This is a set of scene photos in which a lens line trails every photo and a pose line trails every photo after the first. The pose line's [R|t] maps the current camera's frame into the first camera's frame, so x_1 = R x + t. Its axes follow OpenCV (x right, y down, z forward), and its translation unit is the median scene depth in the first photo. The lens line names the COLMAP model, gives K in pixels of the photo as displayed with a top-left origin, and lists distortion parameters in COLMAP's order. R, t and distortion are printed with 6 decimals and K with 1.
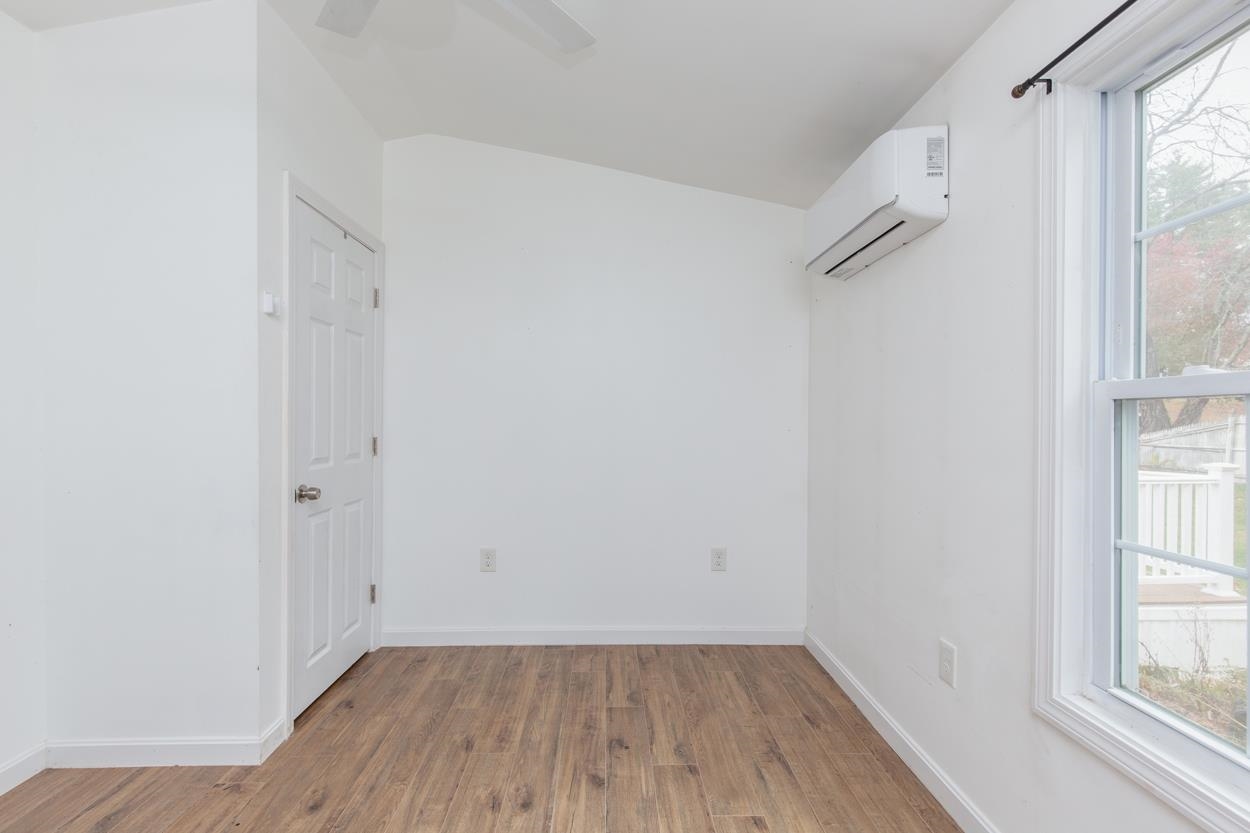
lens RADIAL K [[568.1, 0, 621.7], [0, 568.1, 422.4], [0, 0, 1]] dist [0.007910, -0.001731]
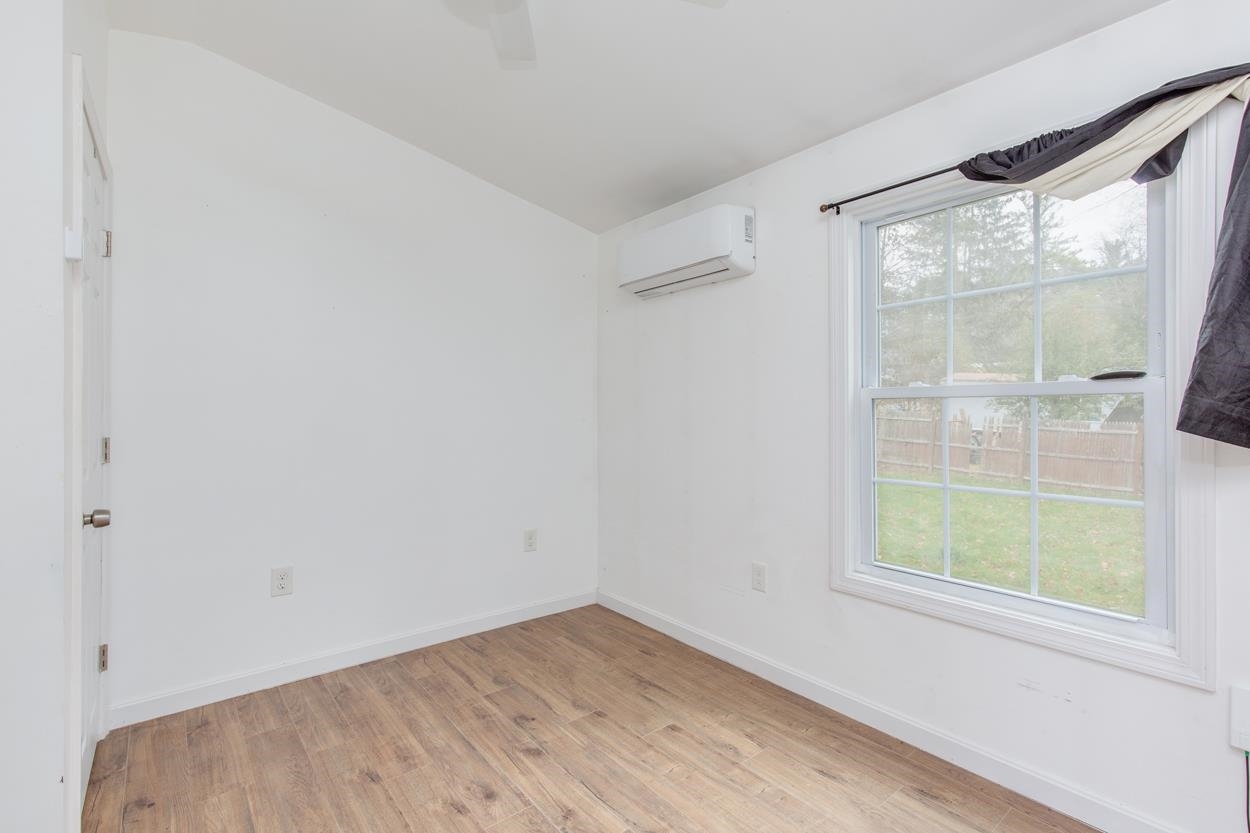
lens RADIAL K [[568.1, 0, 624.8], [0, 568.1, 409.5], [0, 0, 1]] dist [0.007910, -0.001731]
pose [[0.791129, -0.001553, 0.611648, -0.472228], [0.007225, 0.999951, -0.006806, 0.000322], [-0.611607, 0.009804, 0.791101, 0.043334]]
